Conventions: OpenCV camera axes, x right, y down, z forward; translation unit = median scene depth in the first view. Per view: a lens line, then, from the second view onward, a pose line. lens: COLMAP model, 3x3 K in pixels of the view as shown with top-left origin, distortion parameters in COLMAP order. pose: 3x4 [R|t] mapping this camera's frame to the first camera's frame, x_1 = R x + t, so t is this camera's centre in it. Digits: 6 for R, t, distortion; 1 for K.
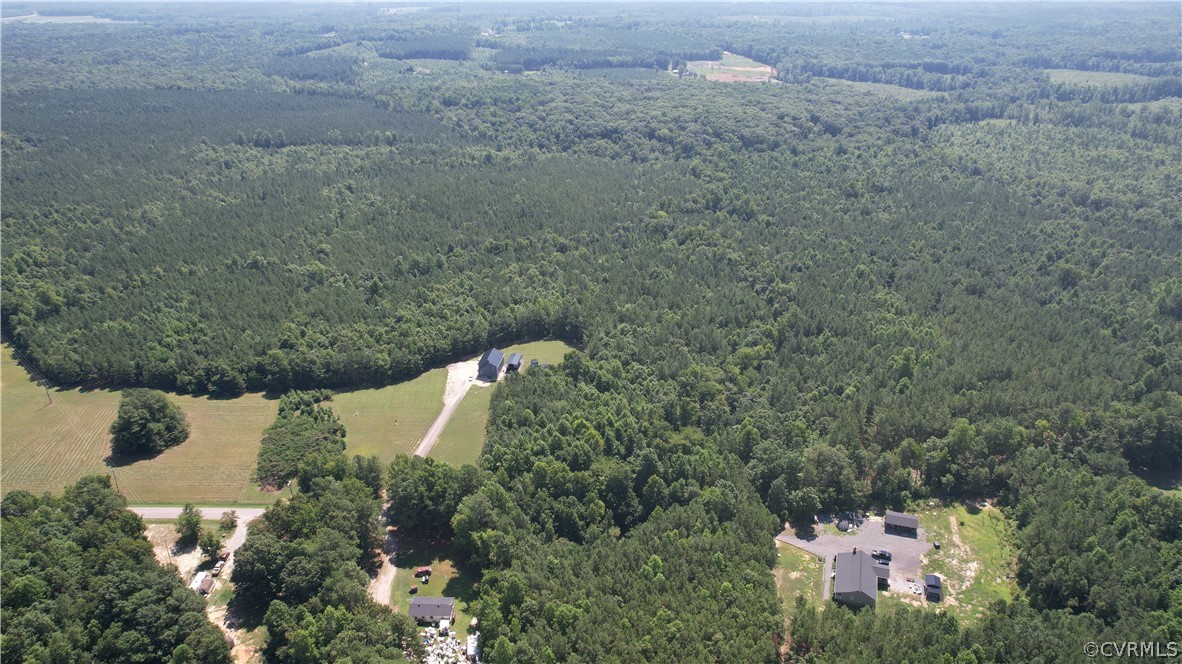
lens RADIAL K [[760.1, 0, 596.5], [0, 760.1, 332.0], [0, 0, 1]] dist [-0.077628, 0.074818]
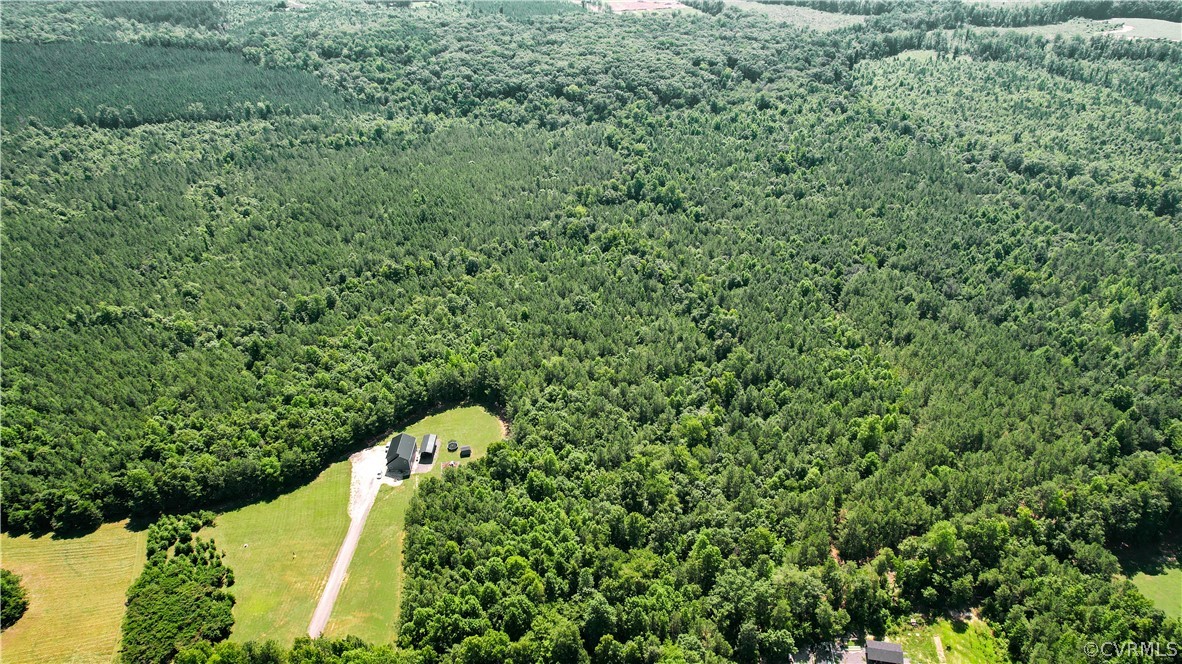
lens RADIAL K [[760.1, 0, 597.2], [0, 760.1, 330.0], [0, 0, 1]] dist [-0.077628, 0.074818]
pose [[0.991518, -0.074266, 0.106666, -0.000170], [0.061175, 0.990747, 0.121151, -0.182913], [-0.114676, -0.113598, 0.986886, 0.142310]]
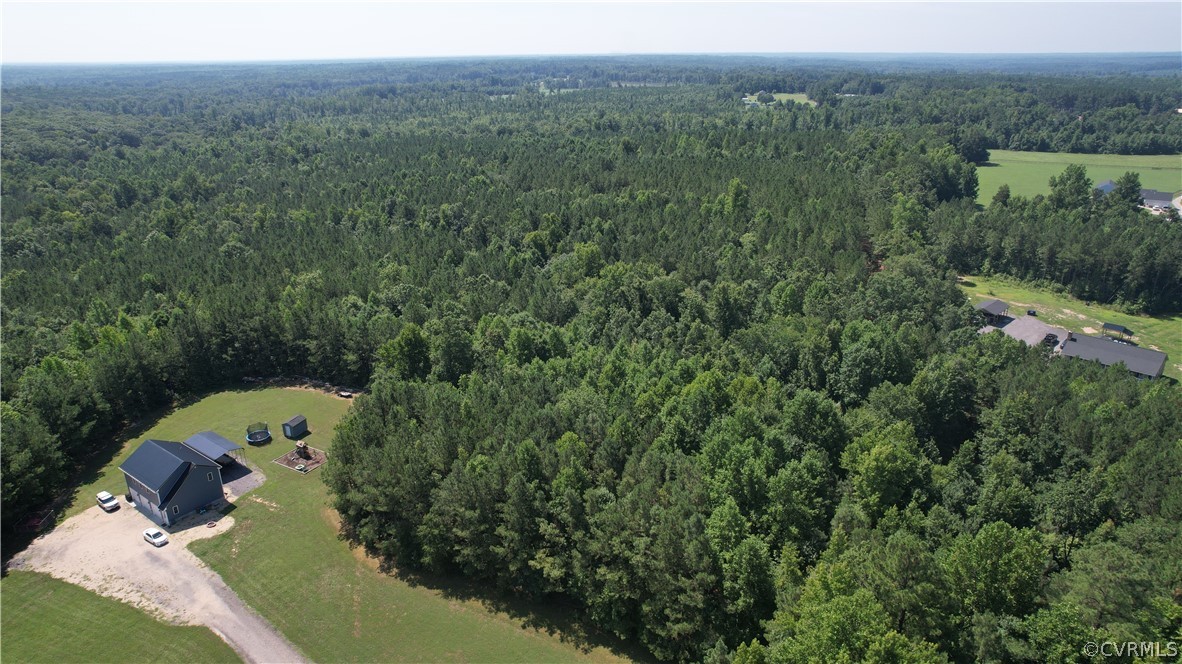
lens RADIAL K [[760.1, 0, 589.9], [0, 760.1, 326.3], [0, 0, 1]] dist [-0.077628, 0.074818]
pose [[0.479605, -0.303086, 0.823479, -0.298803], [0.395763, 0.912298, 0.105279, 0.017443], [-0.783167, 0.275411, 0.557493, 0.631106]]
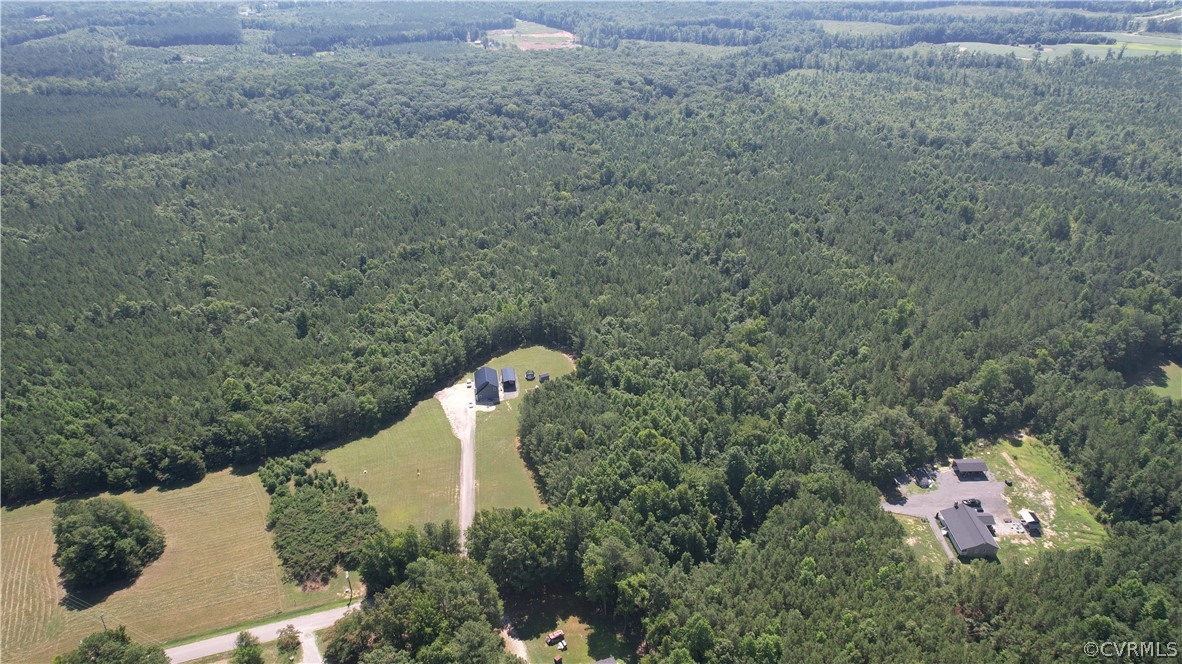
lens RADIAL K [[760.1, 0, 598.2], [0, 760.1, 325.7], [0, 0, 1]] dist [-0.077628, 0.074818]
pose [[0.948966, -0.156288, 0.273929, -0.243903], [0.147381, 0.987662, 0.052934, -0.053959], [-0.278822, -0.009861, 0.960292, 0.095956]]
